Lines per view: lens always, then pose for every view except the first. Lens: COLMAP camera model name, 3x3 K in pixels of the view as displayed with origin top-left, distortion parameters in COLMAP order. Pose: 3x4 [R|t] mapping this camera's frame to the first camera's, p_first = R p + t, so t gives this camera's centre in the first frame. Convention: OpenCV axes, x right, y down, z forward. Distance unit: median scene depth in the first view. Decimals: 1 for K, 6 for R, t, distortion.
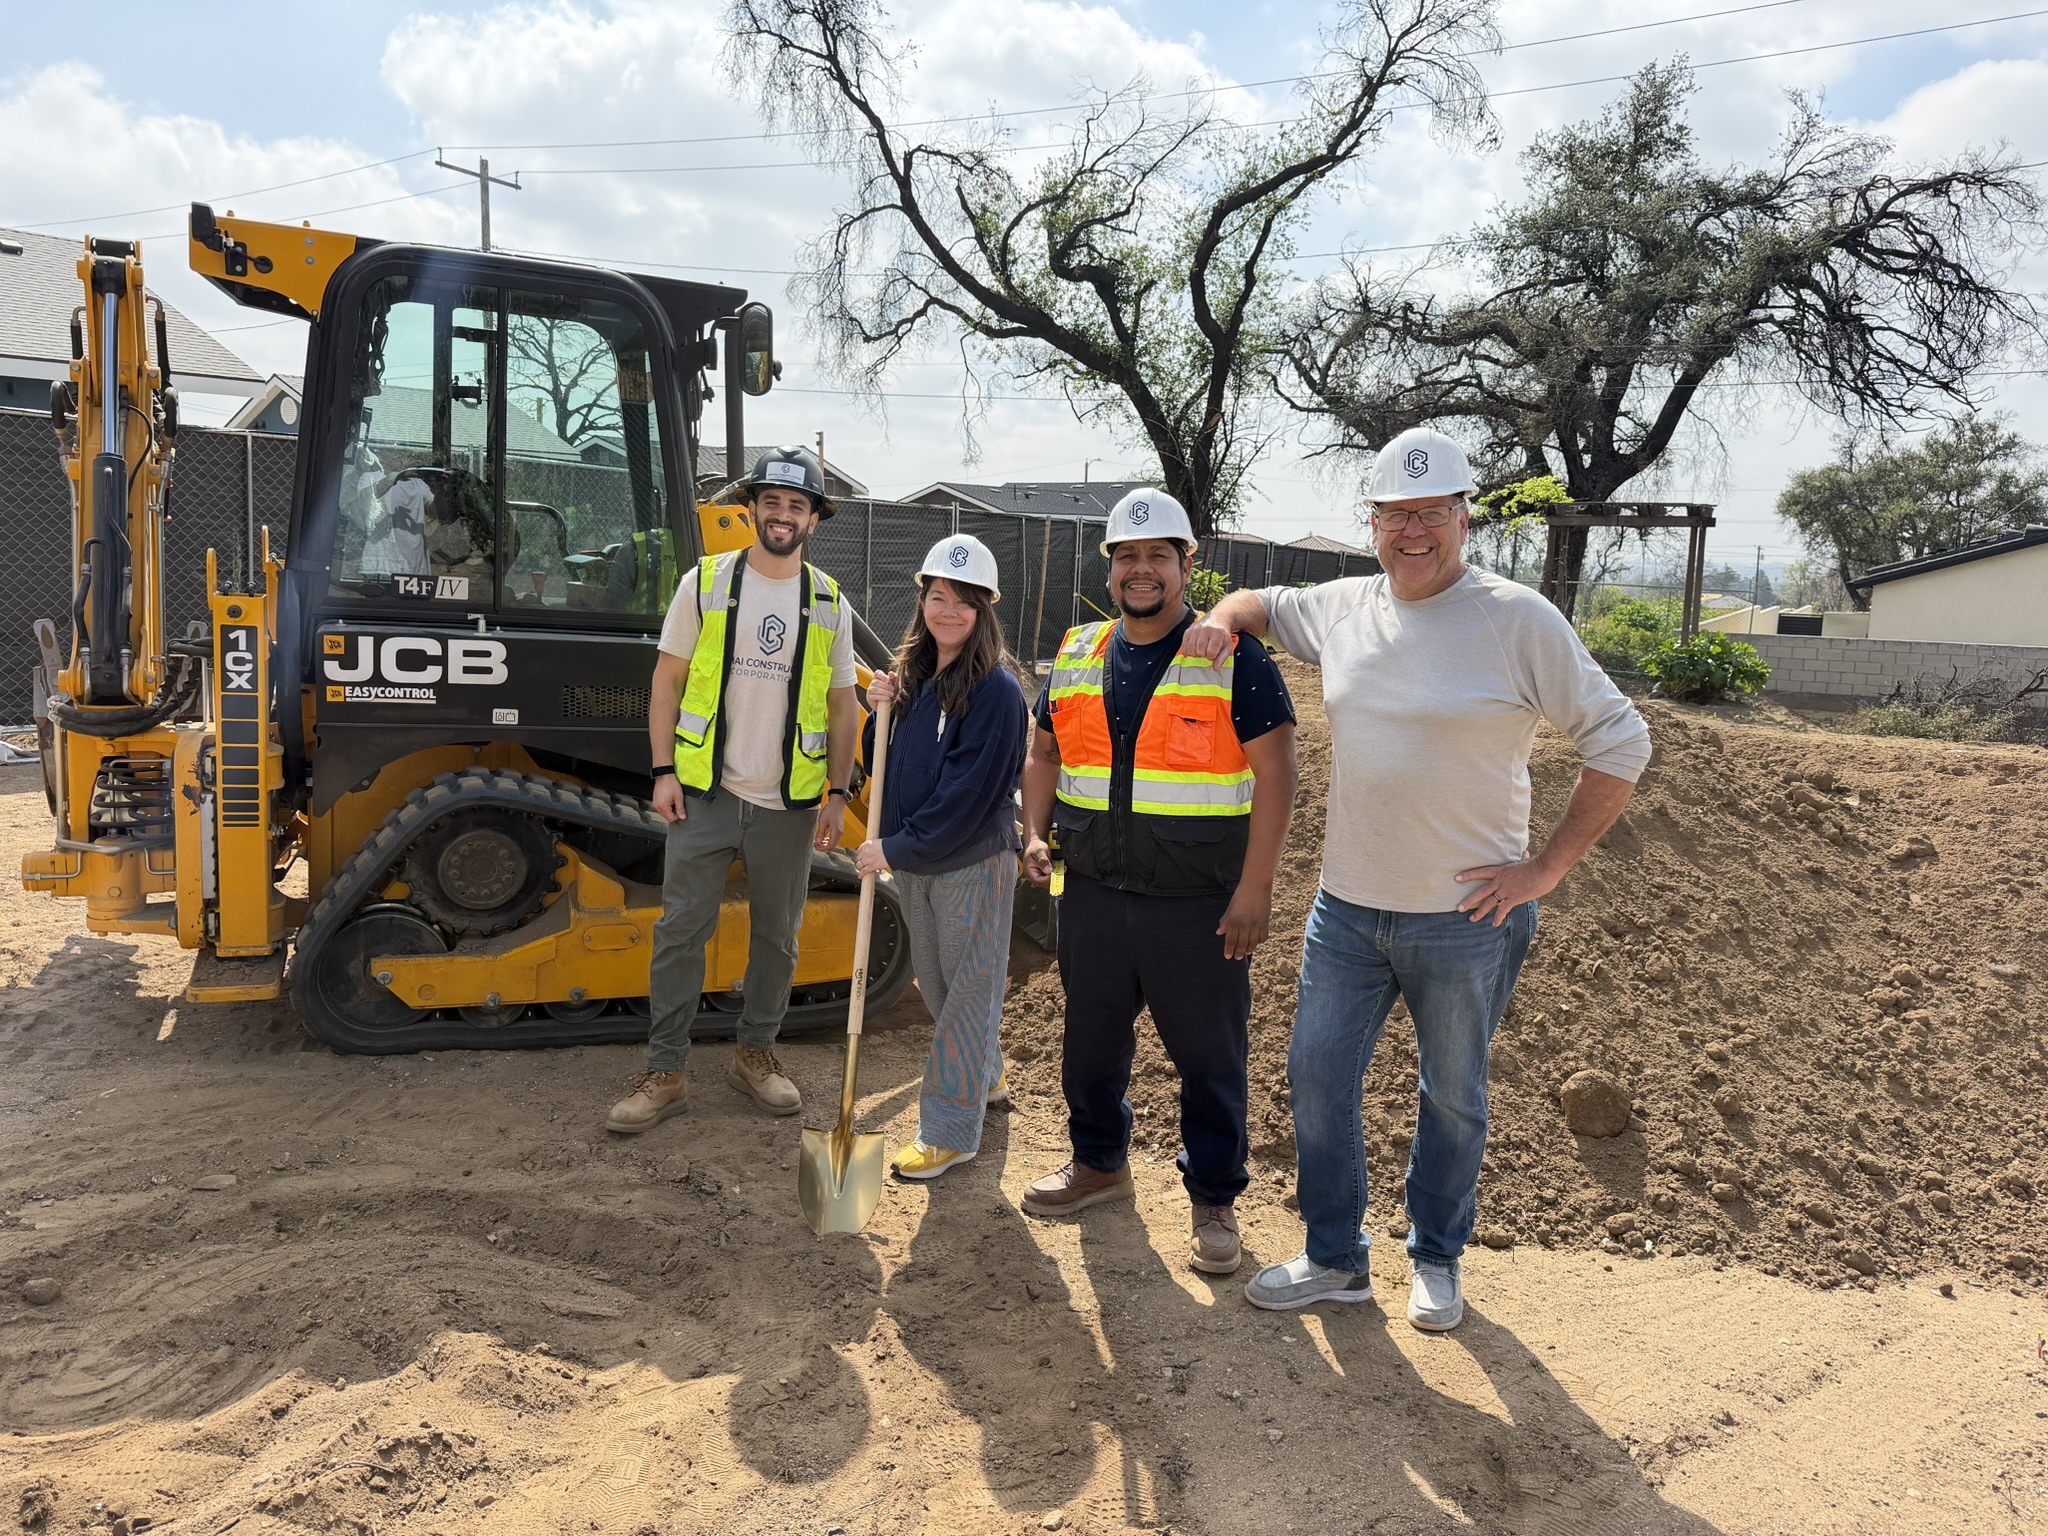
lens RADIAL K [[1406.9, 0, 1024.0], [0, 1406.9, 768.0], [0, 0, 1]] dist [0.007570, 0.001354]
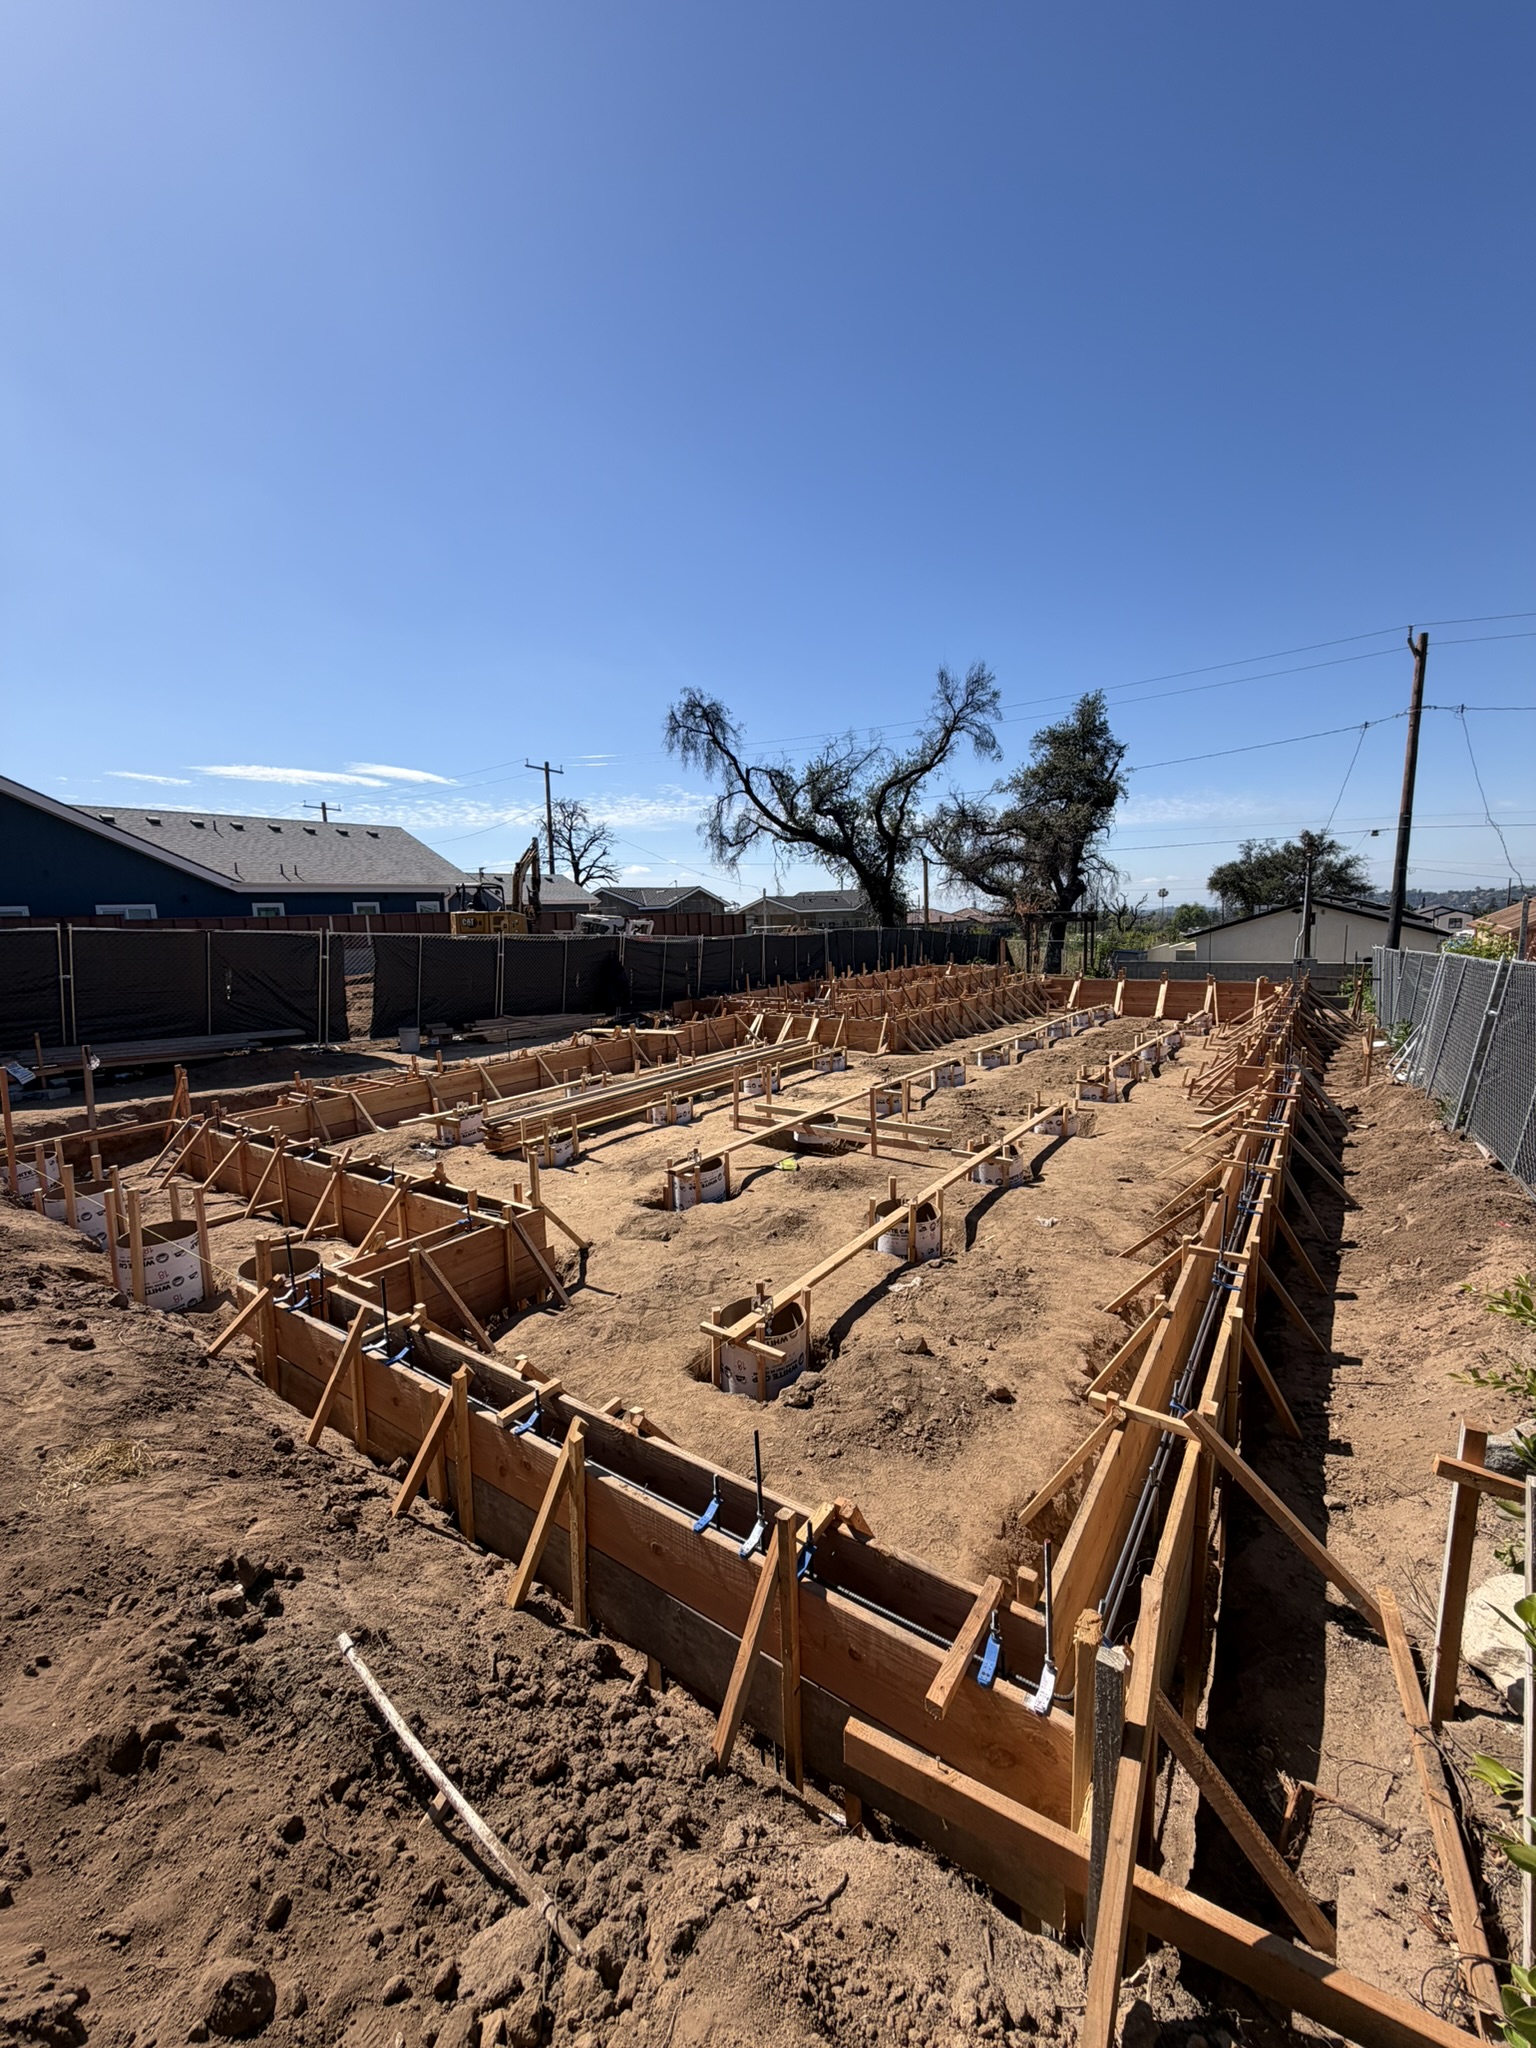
lens RADIAL K [[825.7, 0, 768.0], [0, 825.7, 1024.0], [0, 0, 1]] dist [0.001265, -0.000154]
pose [[0.997270, -0.040873, -0.061505, 0.014611], [0.039497, 0.998945, -0.023422, 0.008502], [0.062398, 0.020929, 0.997832, -0.295910]]
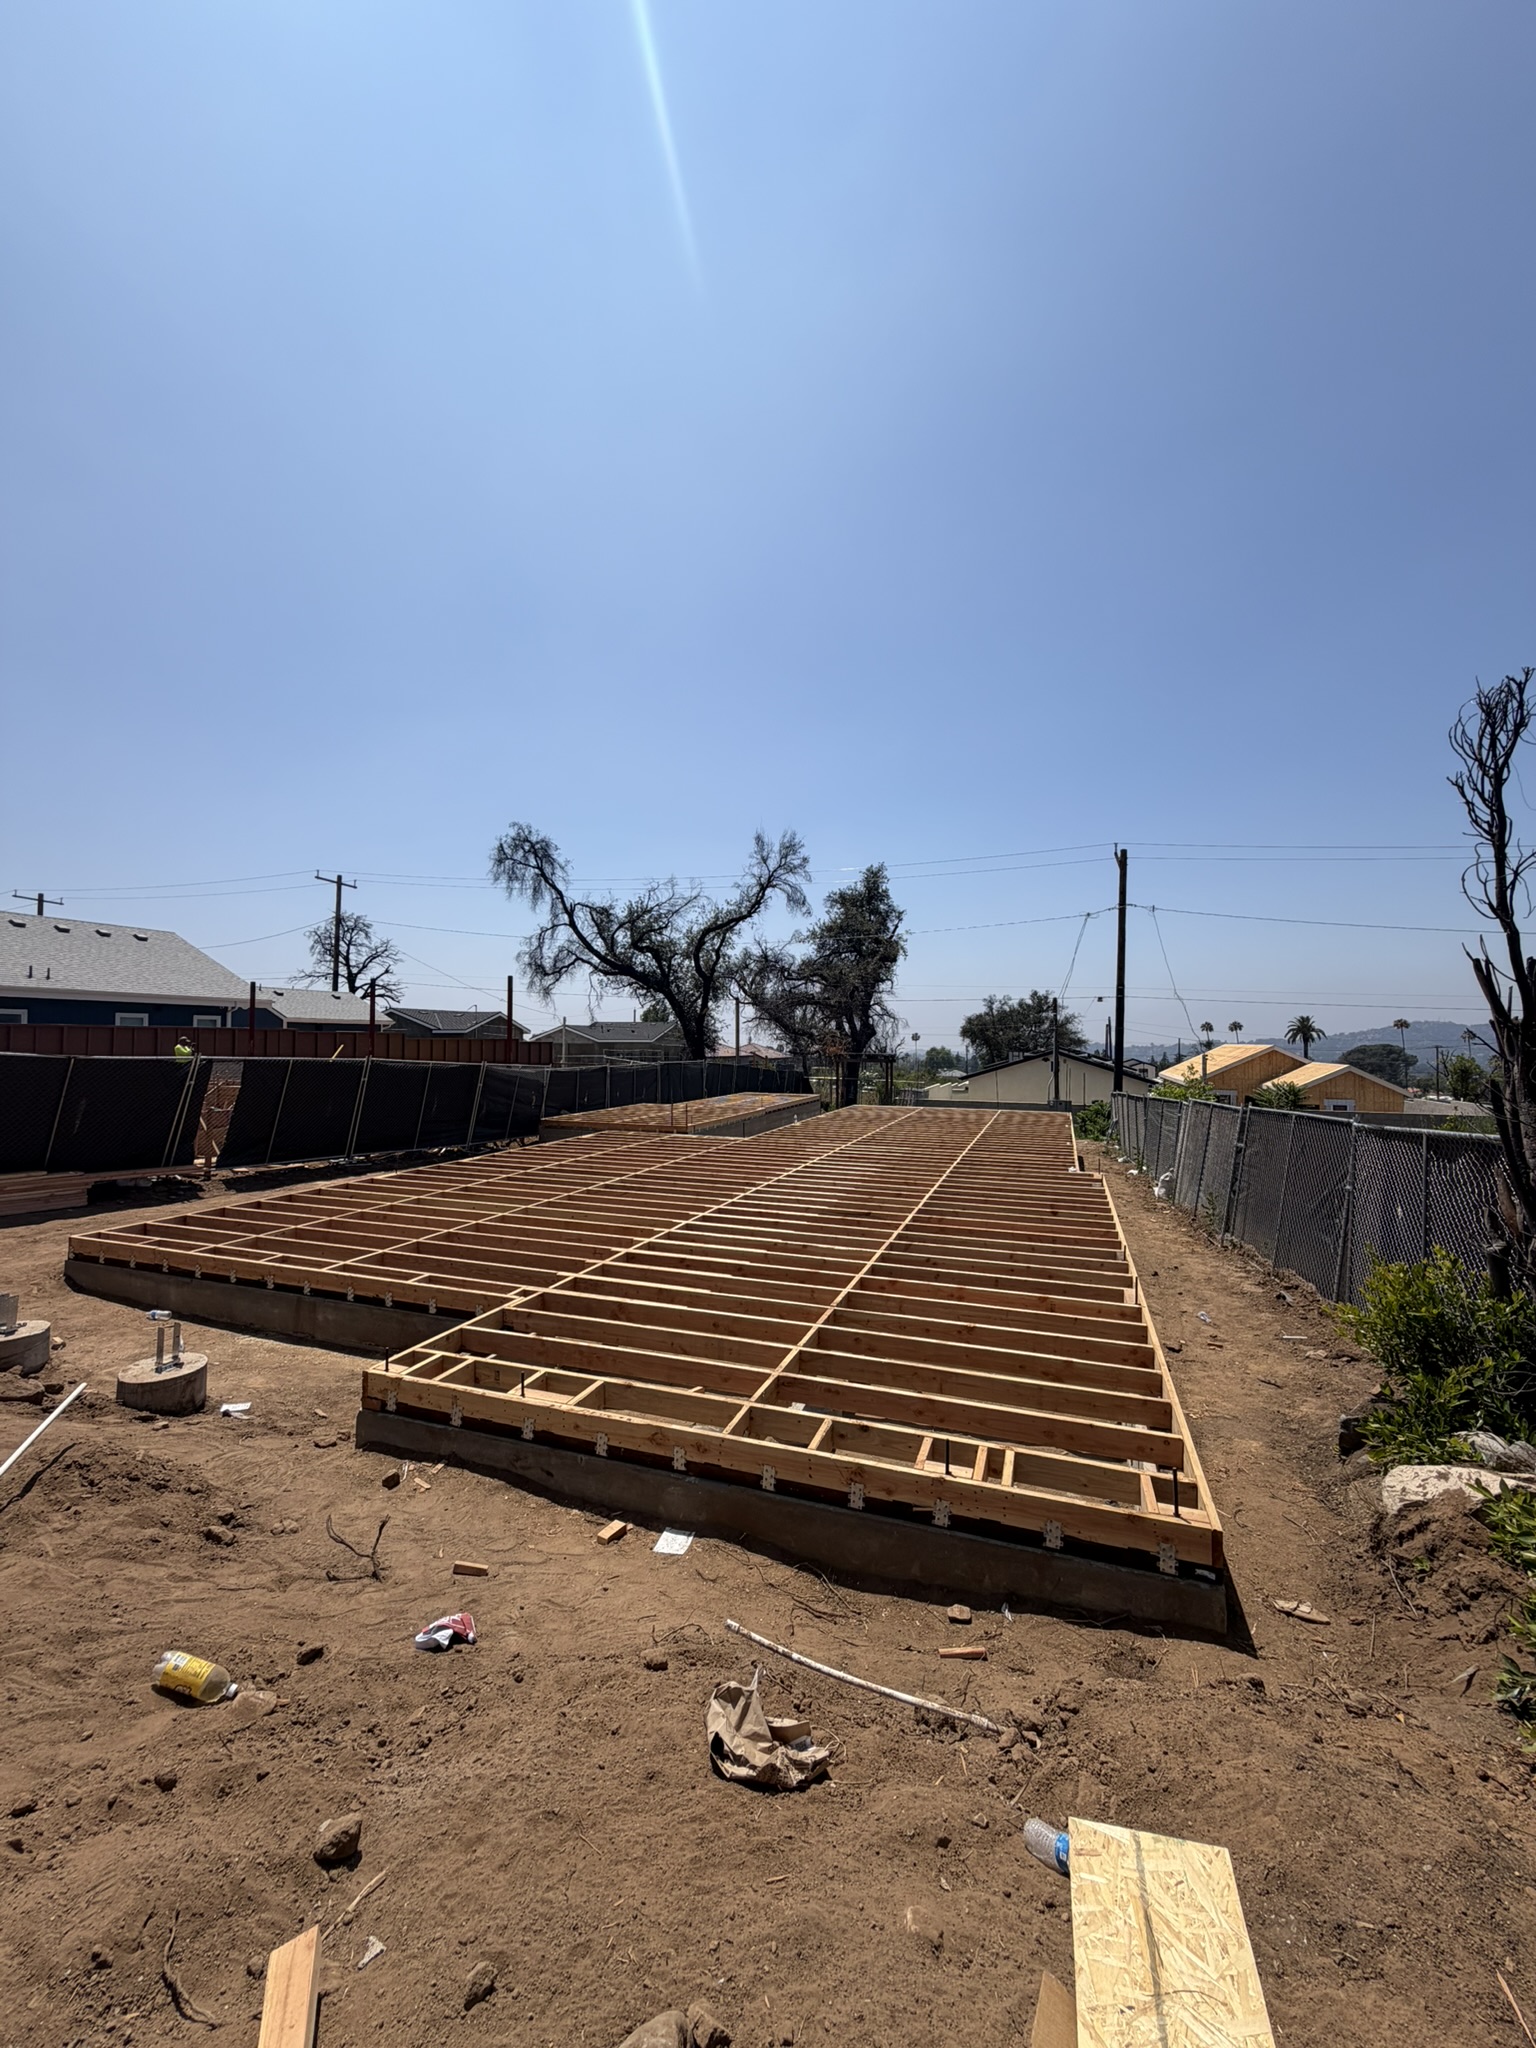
lens RADIAL K [[834.2, 0, 768.0], [0, 834.2, 1024.0], [0, 0, 1]] dist [-0.001195, -0.000081]
pose [[0.975510, -0.003364, 0.219930, -0.064708], [0.041434, 0.984793, -0.168721, 0.009605], [-0.216018, 0.173702, 0.960814, -0.341833]]
